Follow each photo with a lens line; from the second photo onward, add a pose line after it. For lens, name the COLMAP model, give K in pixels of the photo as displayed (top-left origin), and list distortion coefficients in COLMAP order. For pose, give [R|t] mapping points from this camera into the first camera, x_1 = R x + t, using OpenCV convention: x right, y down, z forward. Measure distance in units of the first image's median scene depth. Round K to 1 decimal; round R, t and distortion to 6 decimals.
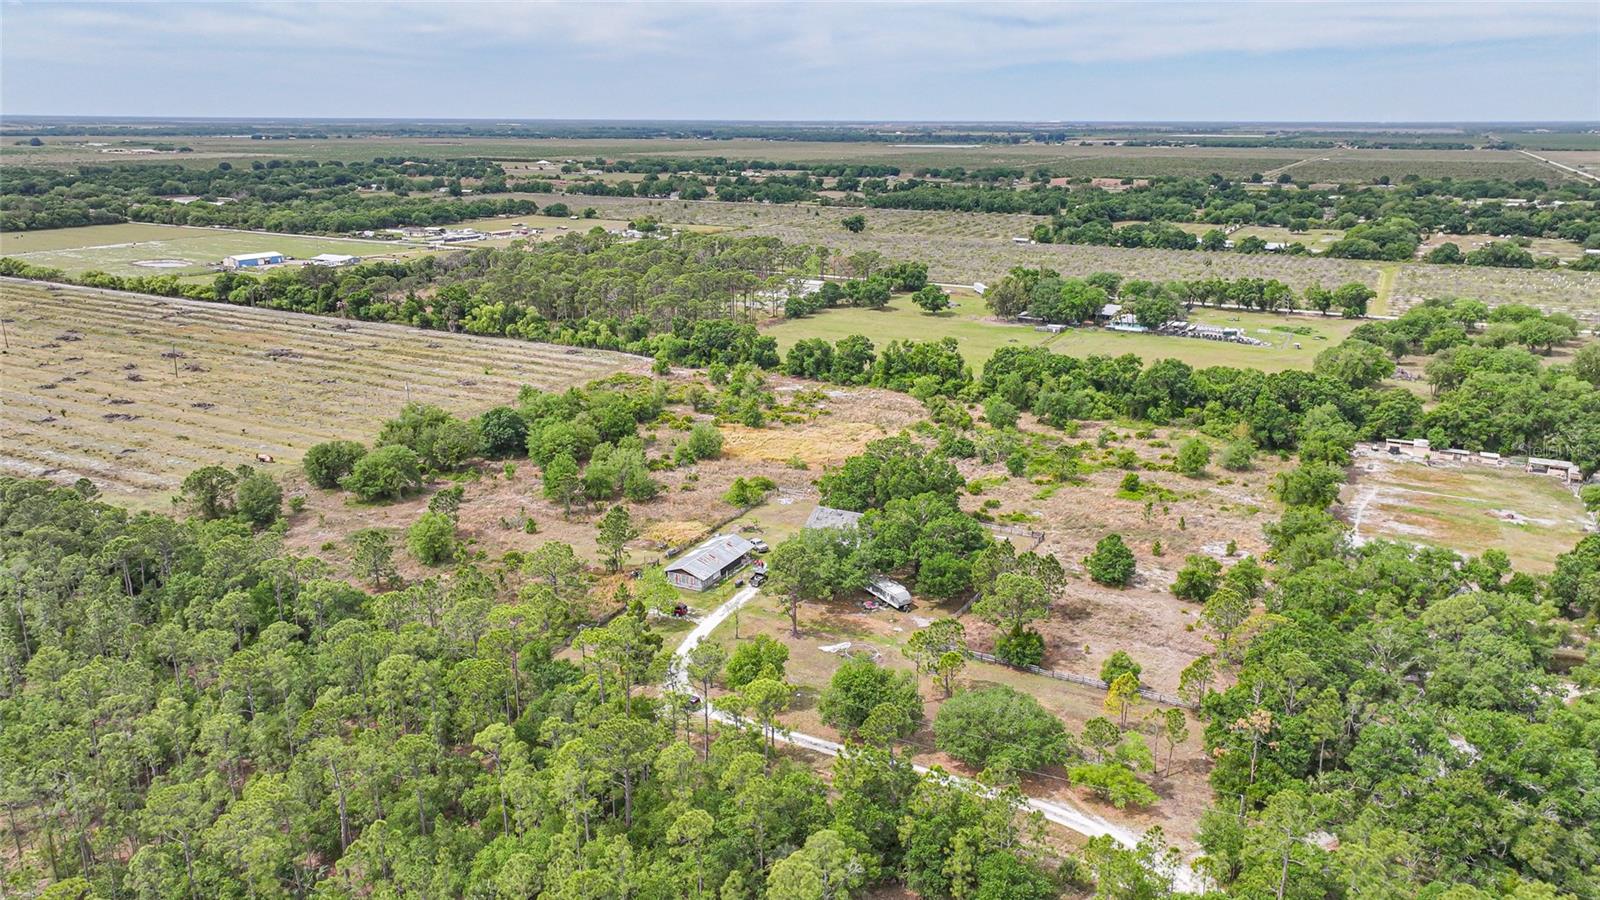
lens RADIAL K [[1118.9, 0, 809.5], [0, 1118.9, 449.4], [0, 0, 1]] dist [0.003513, 0.009572]
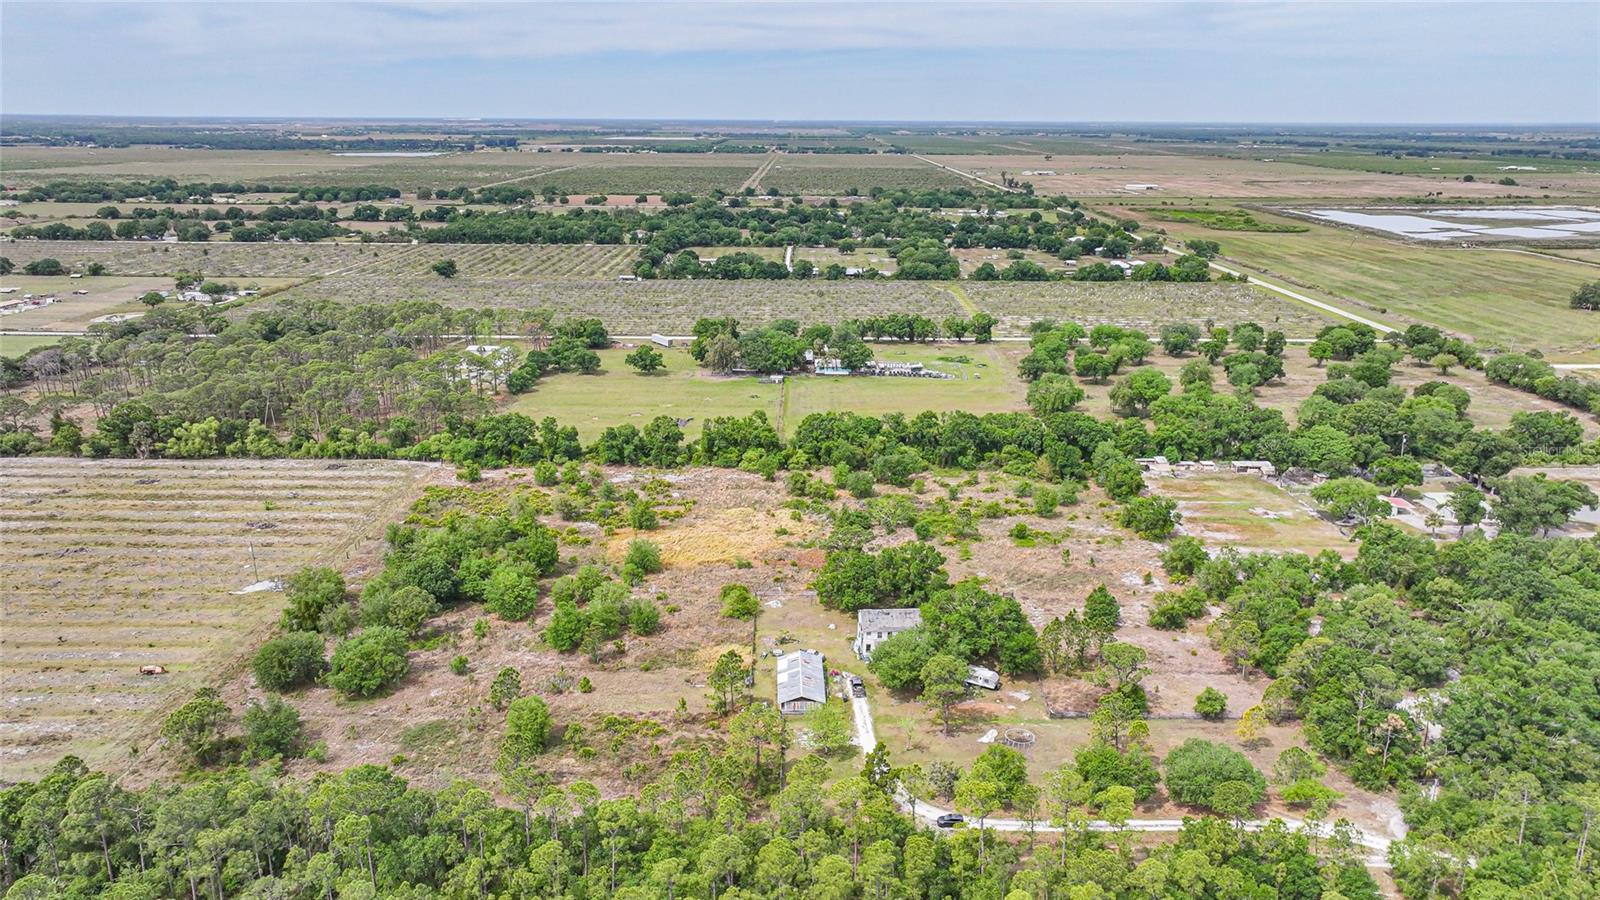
lens RADIAL K [[1118.9, 0, 808.4], [0, 1118.9, 445.1], [0, 0, 1]] dist [0.003513, 0.009572]
pose [[0.882292, -0.130929, 0.452127, -0.259583], [0.131212, 0.990873, 0.030890, -0.075621], [-0.452044, 0.032070, 0.891419, 0.018200]]
